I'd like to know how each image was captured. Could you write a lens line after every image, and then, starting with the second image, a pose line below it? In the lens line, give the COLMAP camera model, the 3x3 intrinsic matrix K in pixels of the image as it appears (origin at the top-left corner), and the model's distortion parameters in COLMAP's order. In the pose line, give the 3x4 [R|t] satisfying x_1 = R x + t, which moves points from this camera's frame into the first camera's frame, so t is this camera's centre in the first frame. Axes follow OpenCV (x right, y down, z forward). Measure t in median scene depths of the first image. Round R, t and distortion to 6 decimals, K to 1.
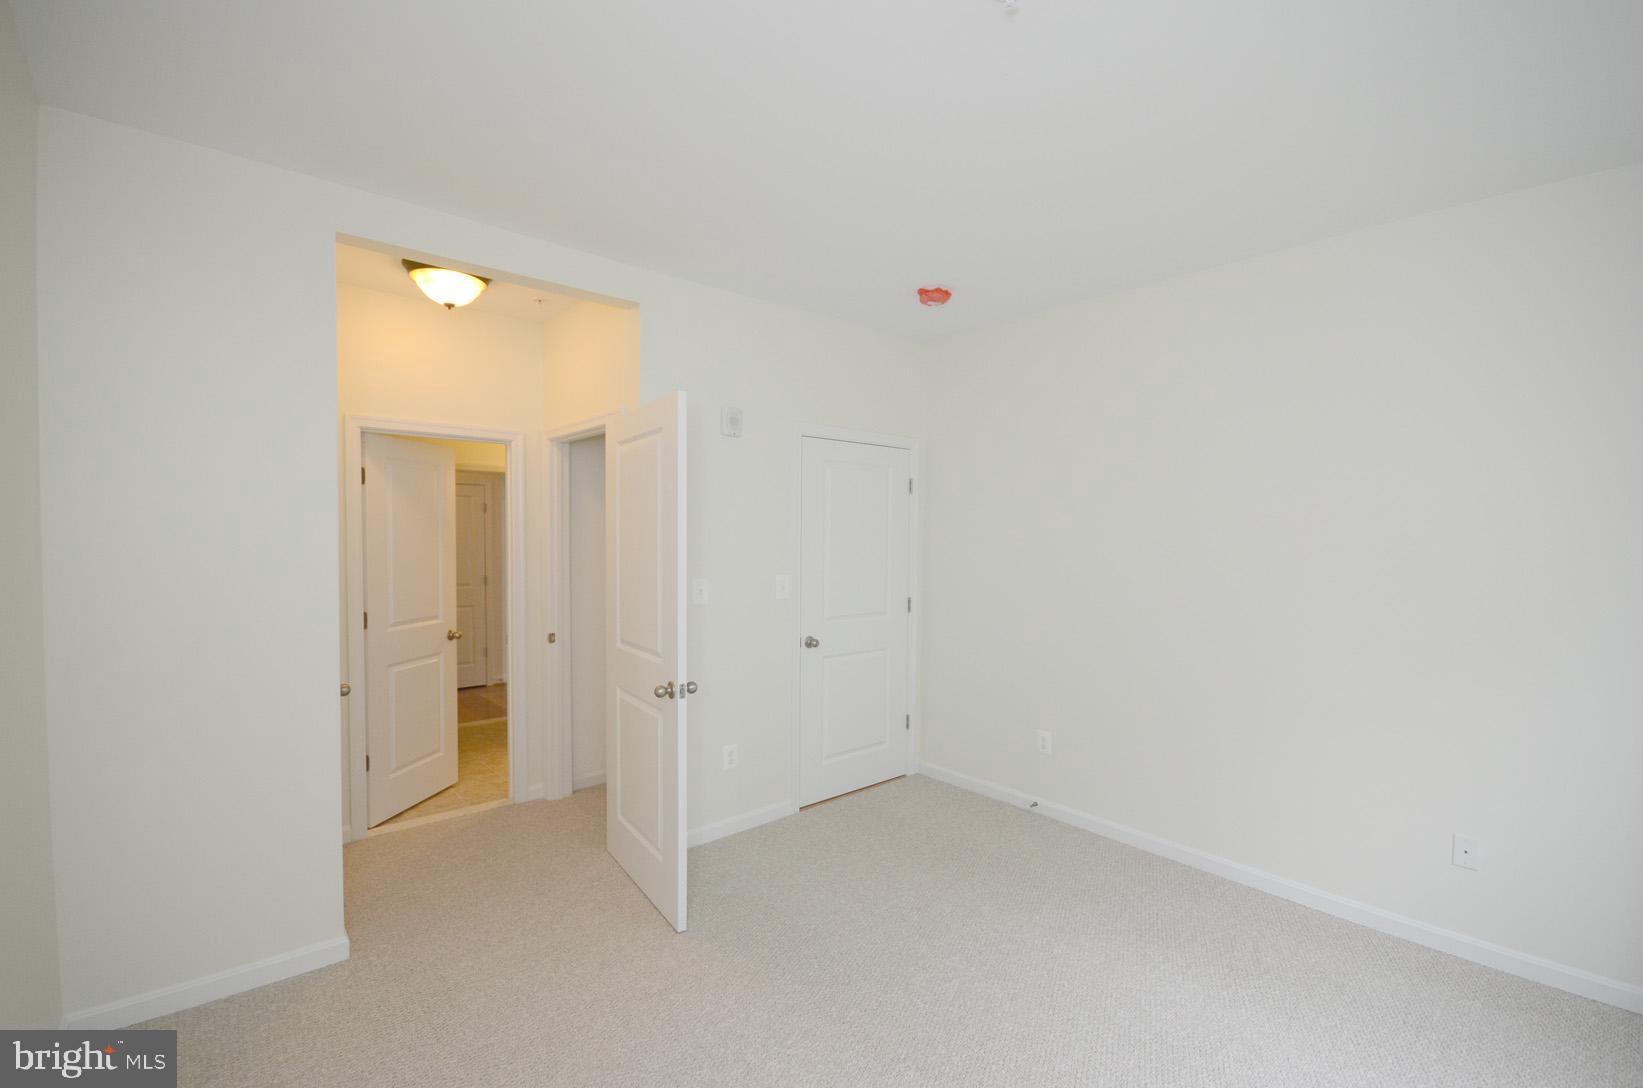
lens RADIAL K [[729.2, 0, 807.7], [0, 729.2, 560.9], [0, 0, 1]] dist [-0.000261, -0.006244]
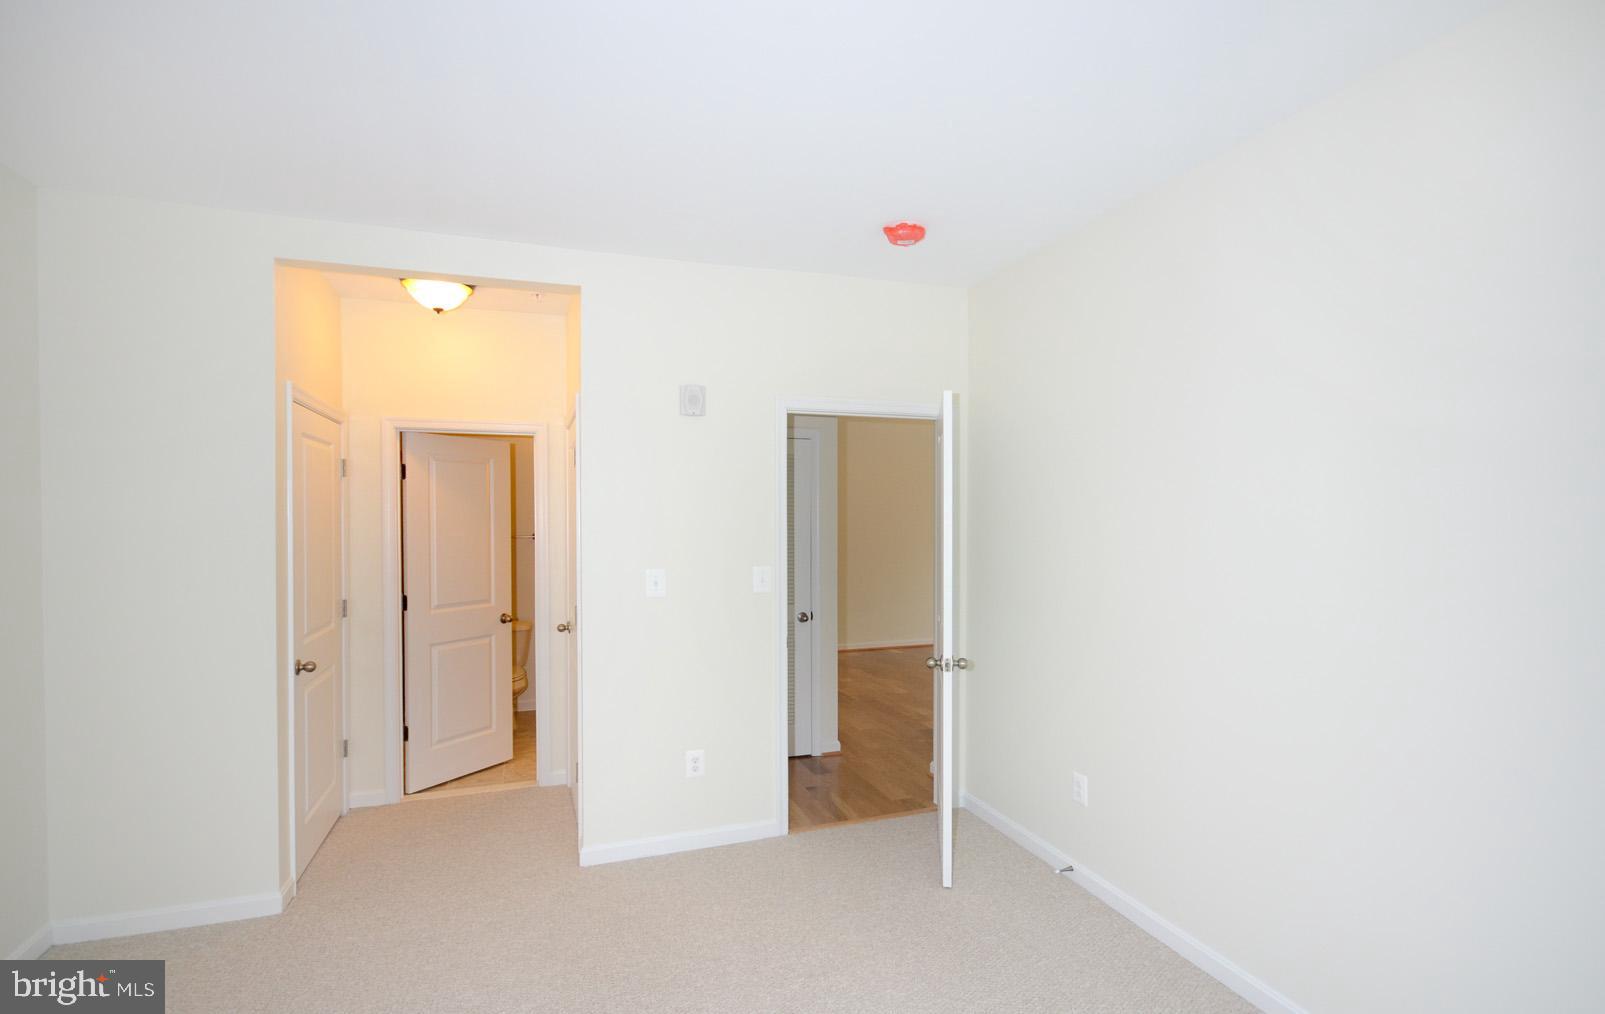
lens RADIAL K [[775.4, 0, 796.4], [0, 775.4, 529.6], [0, 0, 1]] dist [0.003850, 0.000660]
pose [[0.927635, -0.003790, -0.373469, 0.360096], [-0.002543, 0.999861, -0.016465, -0.010278], [0.373480, 0.016223, 0.927496, 0.128948]]
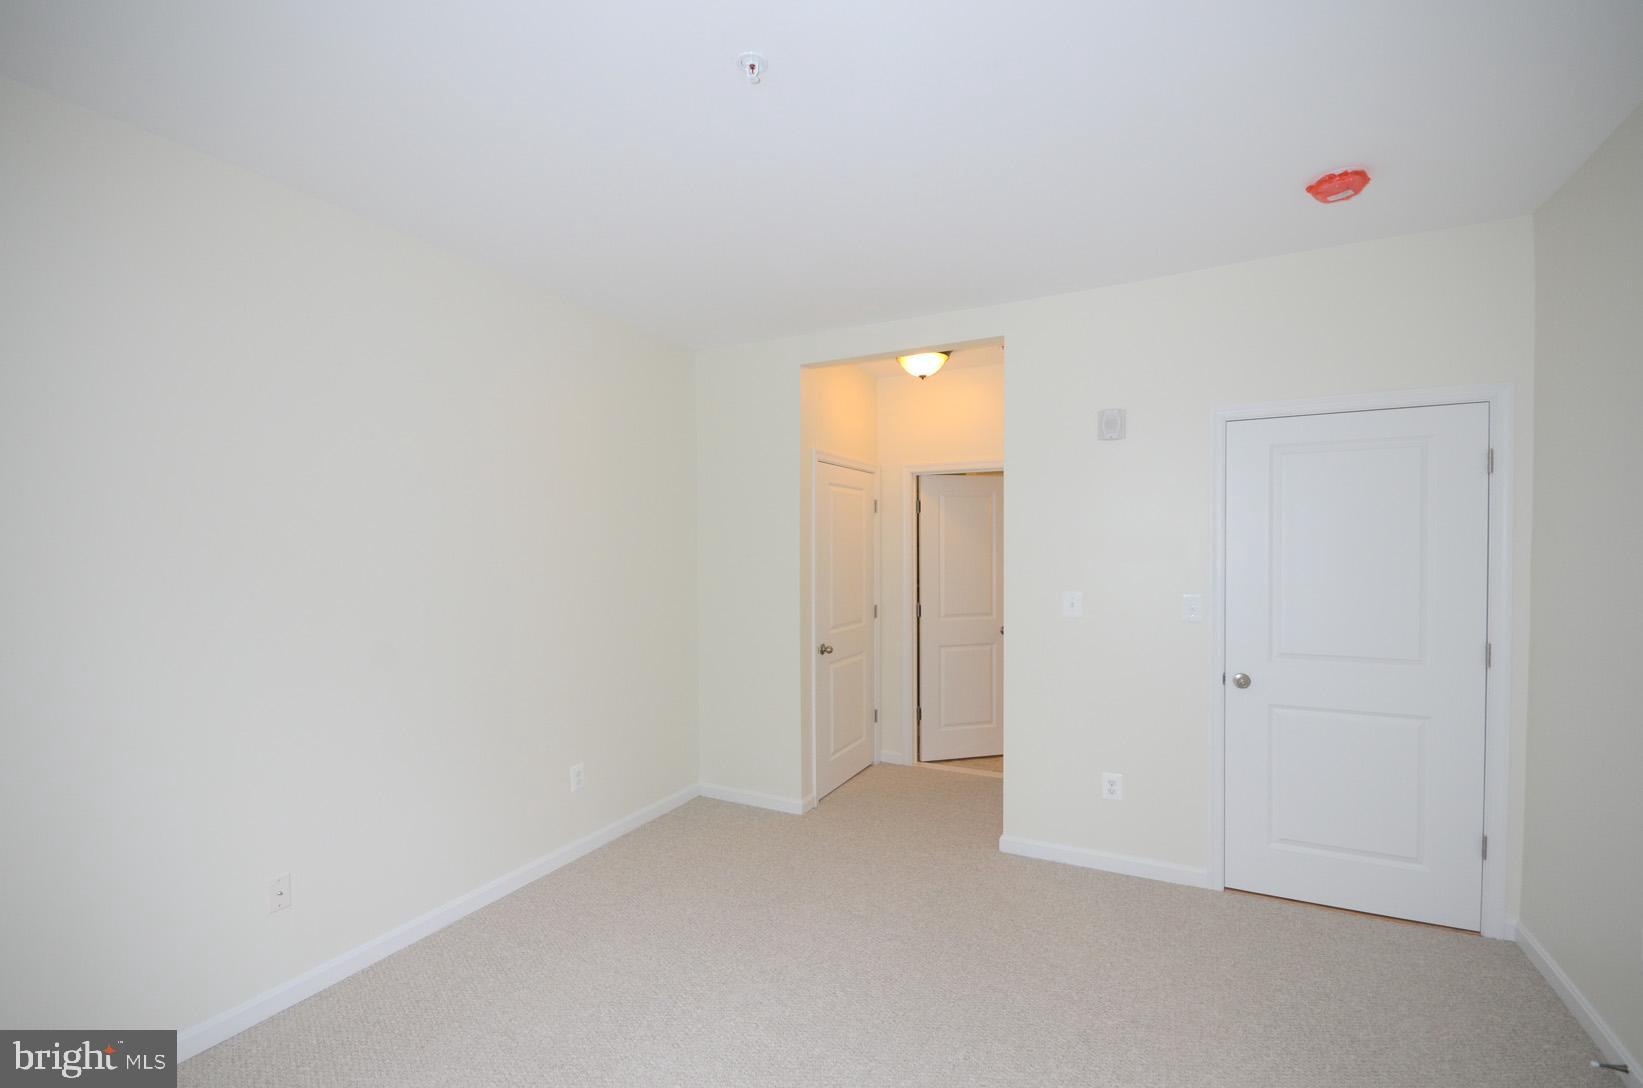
lens RADIAL K [[718.4, 0, 809.9], [0, 718.4, 562.4], [0, 0, 1]] dist [-0.001668, -0.000308]
pose [[0.361754, 0.010072, -0.932219, 0.571026], [-0.020858, 0.999779, 0.002707, -0.009091], [0.932040, 0.018465, 0.361884, 0.293786]]
